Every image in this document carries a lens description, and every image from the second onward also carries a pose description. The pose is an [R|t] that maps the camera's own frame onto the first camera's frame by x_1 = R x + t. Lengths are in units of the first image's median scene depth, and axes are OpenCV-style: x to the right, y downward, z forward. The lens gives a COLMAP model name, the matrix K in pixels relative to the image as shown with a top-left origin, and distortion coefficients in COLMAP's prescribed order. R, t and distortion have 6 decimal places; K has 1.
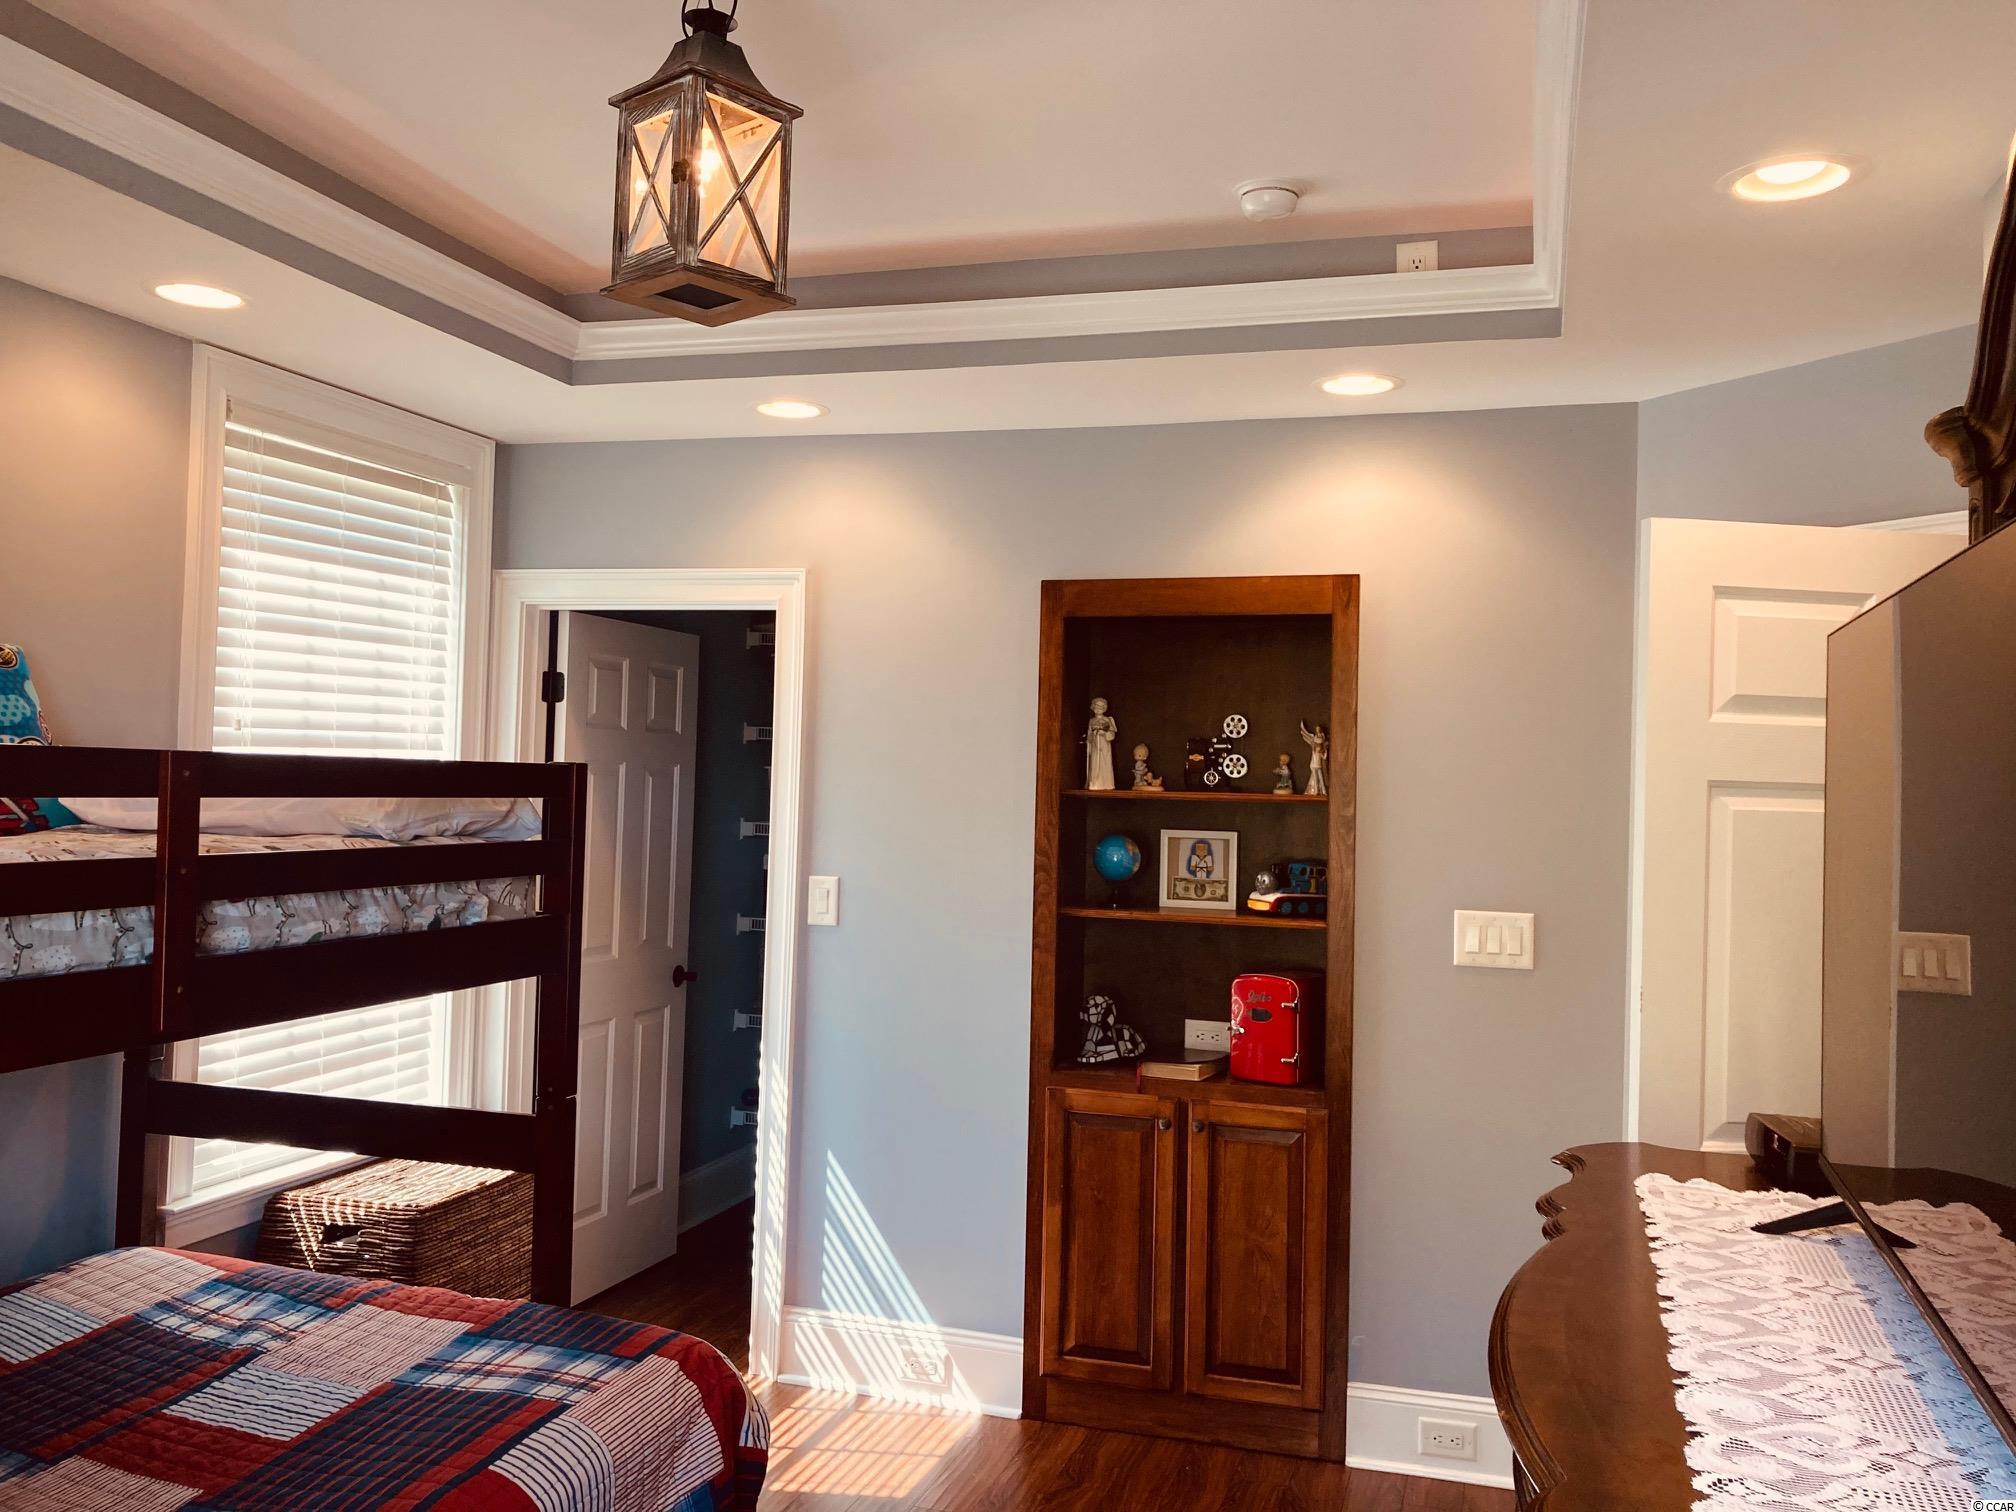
lens RADIAL K [[1673.4, 0, 1014.4], [0, 1673.4, 737.8], [0, 0, 1]] dist [0.086207, -0.133049]
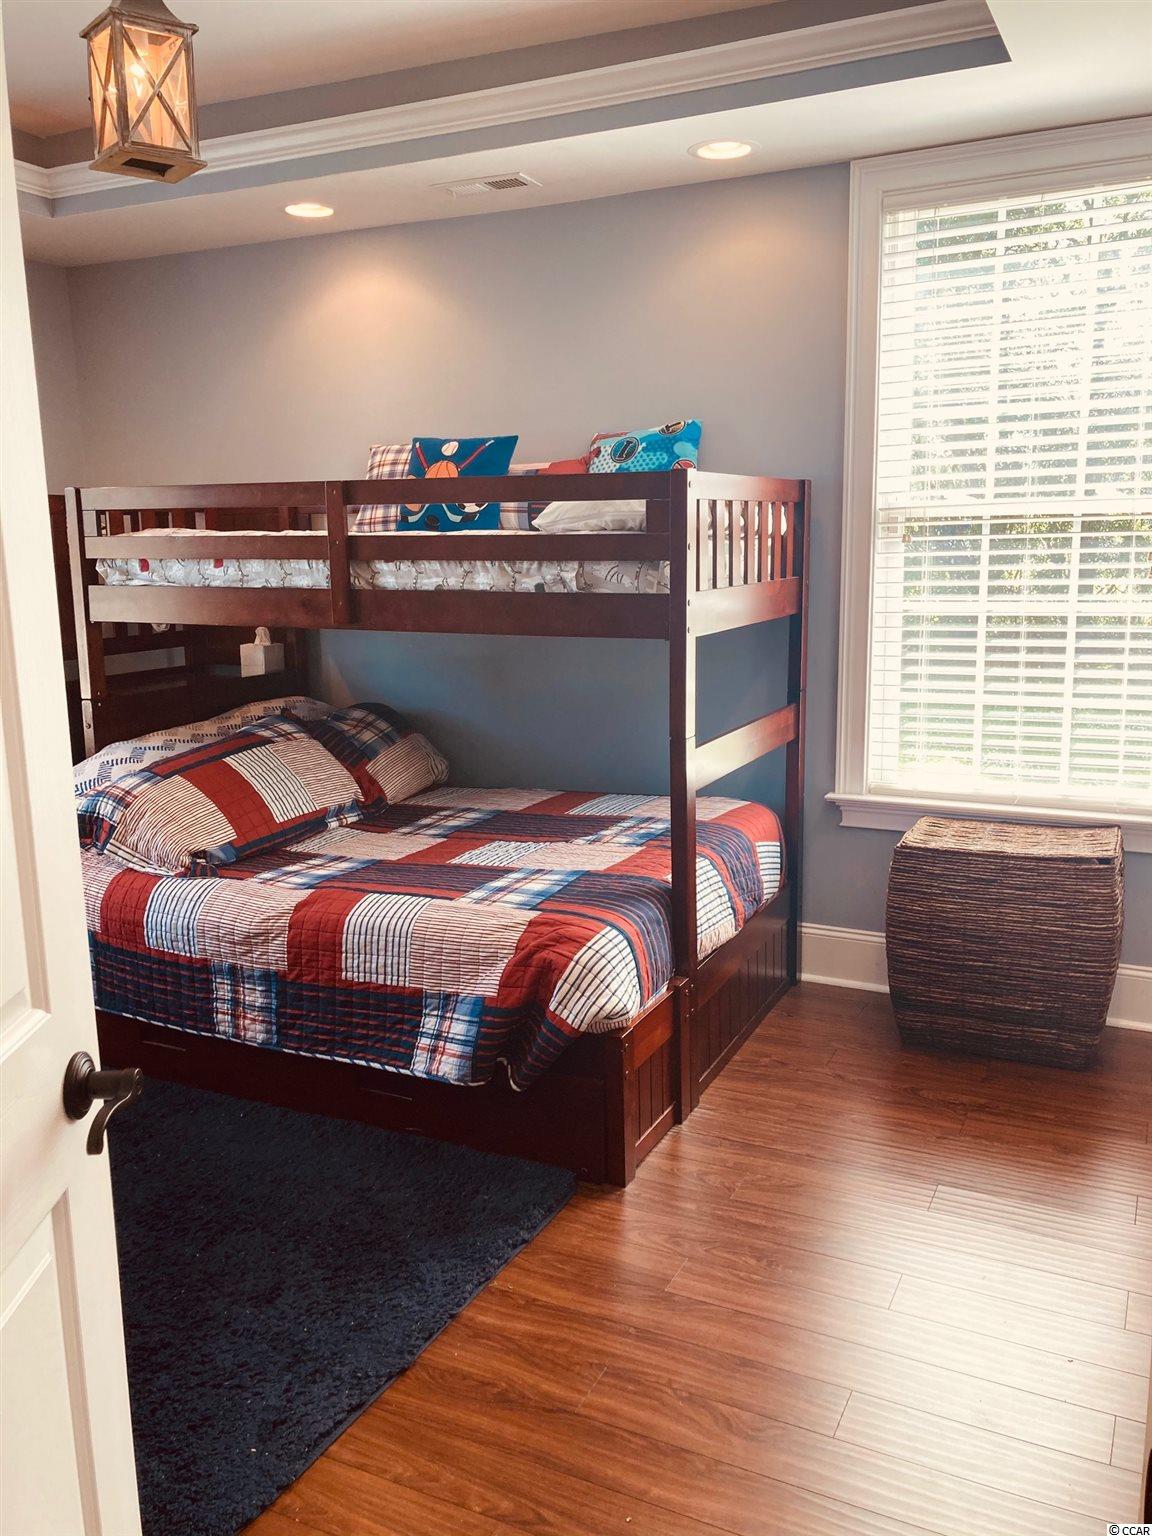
lens RADIAL K [[1275.0, 0, 576.0], [0, 1275.0, 768.0], [0, 0, 1]] dist [0.086207, -0.133049]
pose [[-0.151361, 0.165117, -0.974590, 0.832628], [0.035831, 0.986218, 0.161522, 0.090988], [0.987829, -0.010472, -0.155192, 1.288540]]
